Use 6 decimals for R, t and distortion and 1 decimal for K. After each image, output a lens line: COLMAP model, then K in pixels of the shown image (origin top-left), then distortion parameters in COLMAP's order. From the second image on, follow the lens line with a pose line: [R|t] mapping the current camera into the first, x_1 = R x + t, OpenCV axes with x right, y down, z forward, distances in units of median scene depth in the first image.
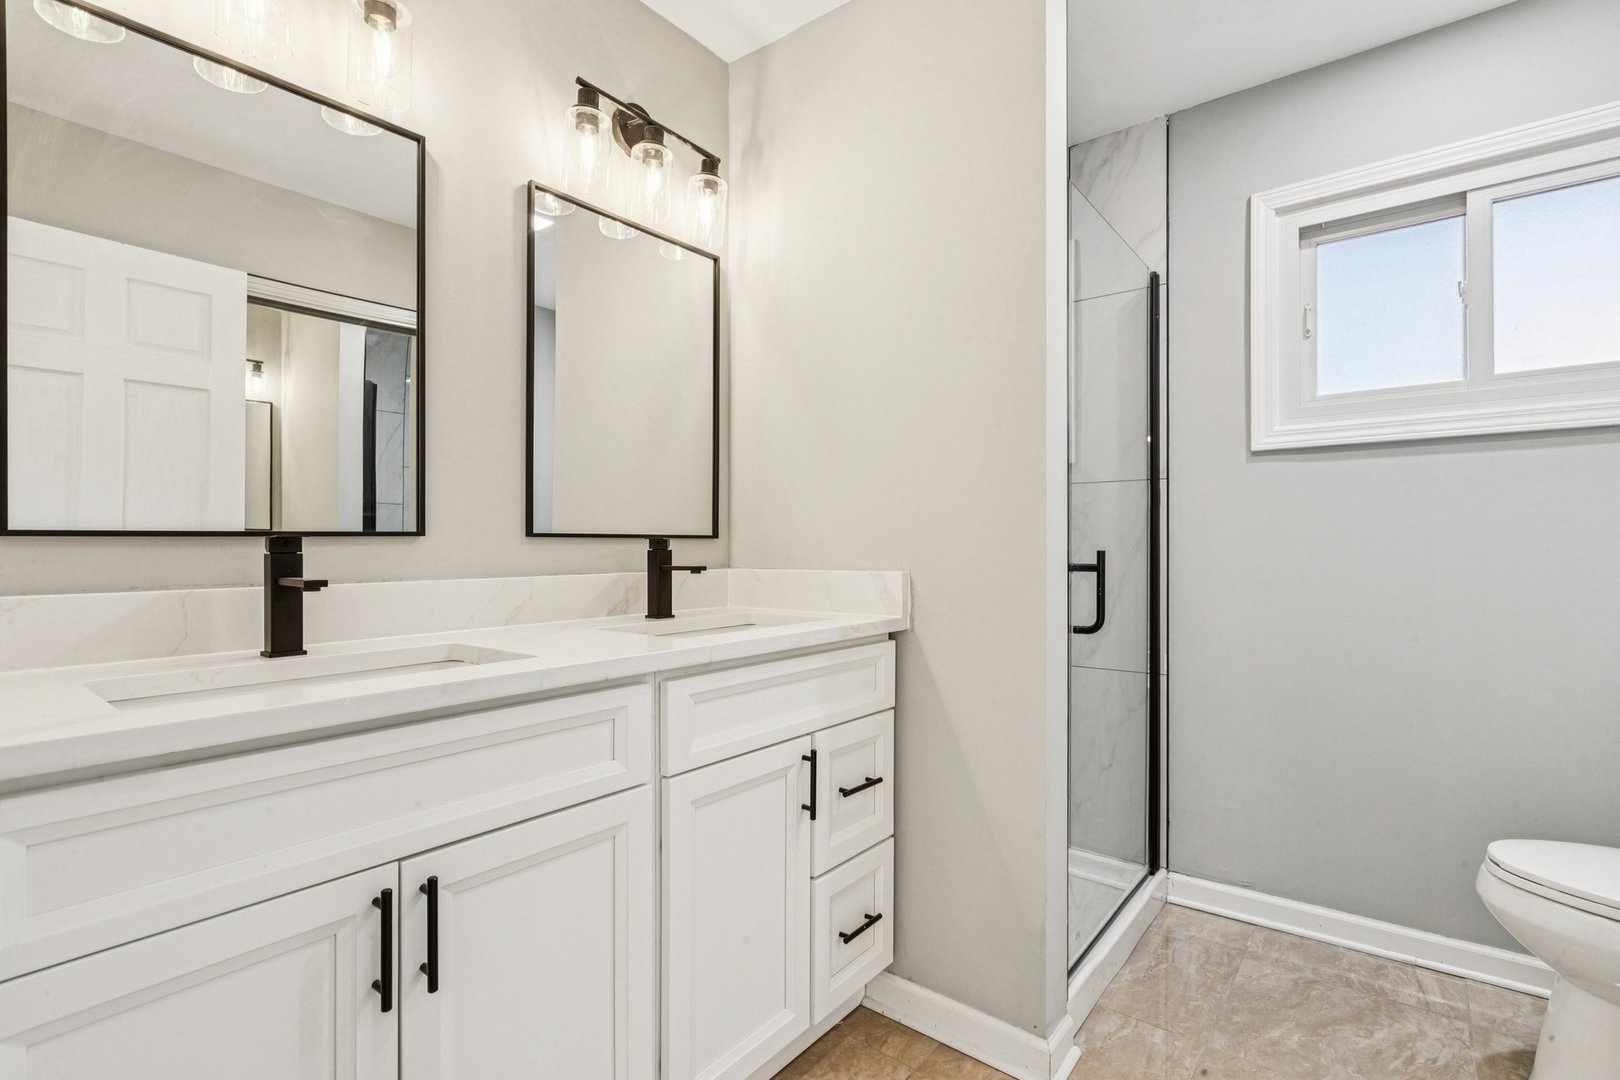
lens RADIAL K [[721.8, 0, 810.0], [0, 721.8, 540.0], [0, 0, 1]] dist [-0.010437, 0.000039]
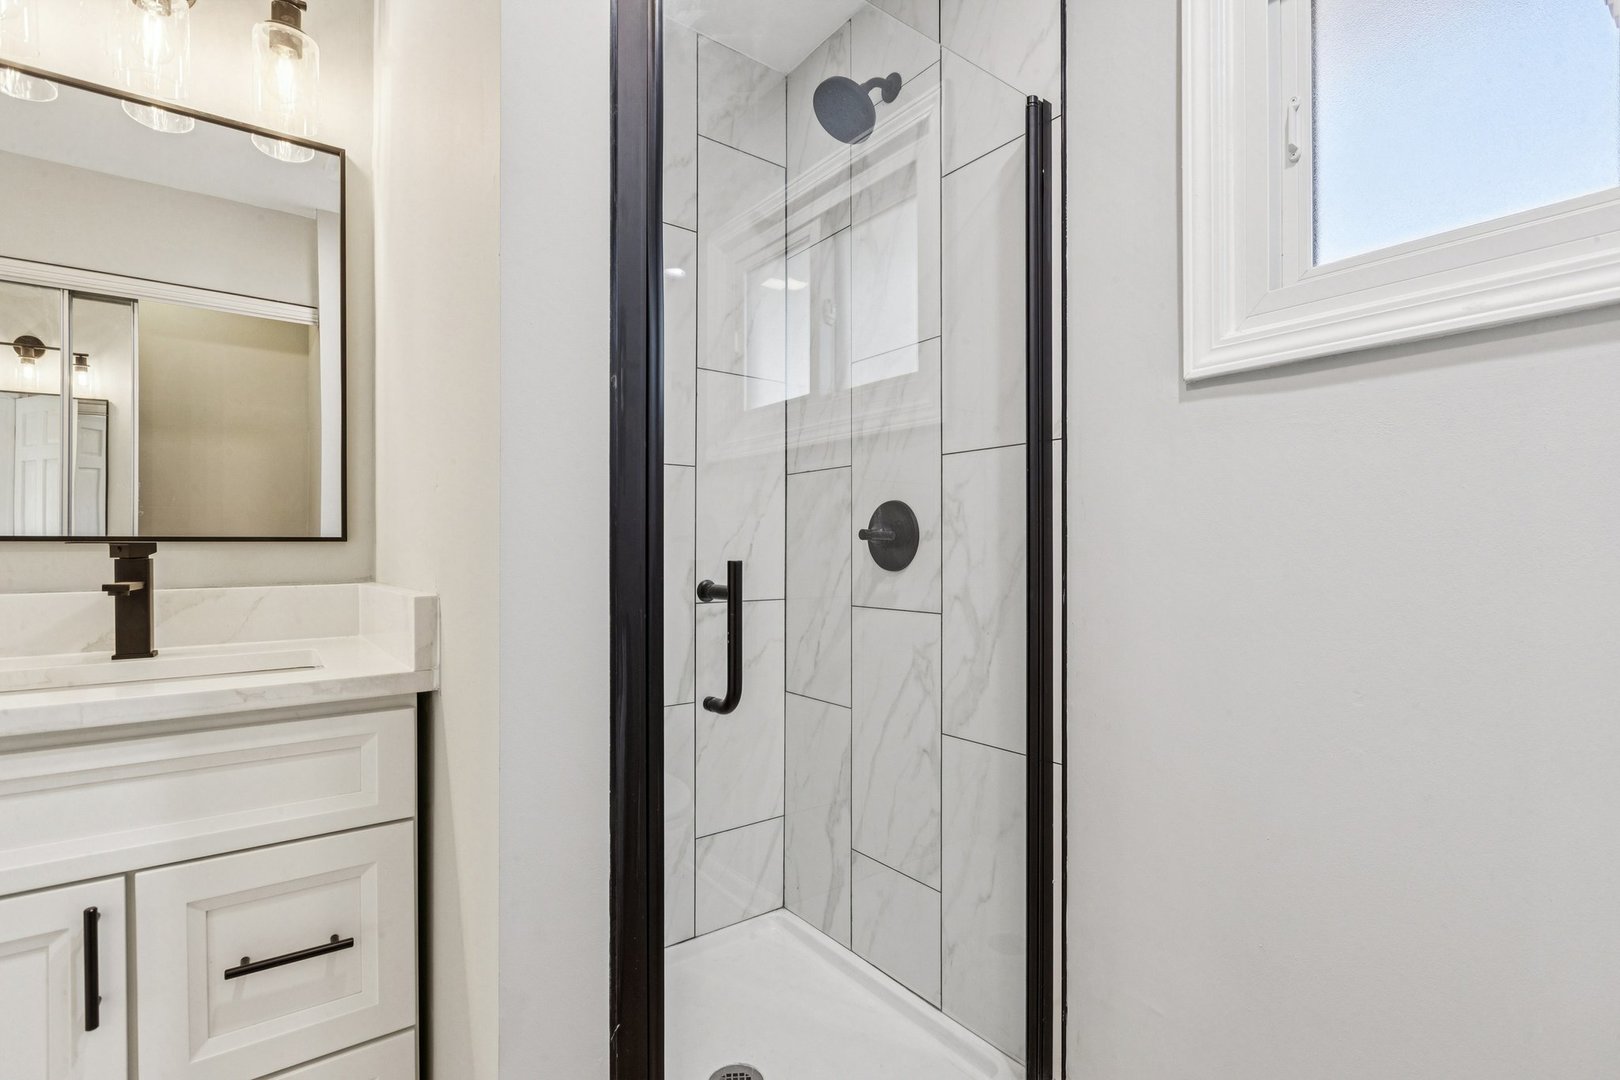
lens RADIAL K [[730.3, 0, 799.2], [0, 730.3, 544.2], [0, 0, 1]] dist [-0.000216, 0.000619]
pose [[0.970626, -0.004117, -0.240560, 0.461587], [0.004840, 0.999985, 0.002411, 0.000687], [0.240546, -0.003505, 0.970631, 0.378216]]
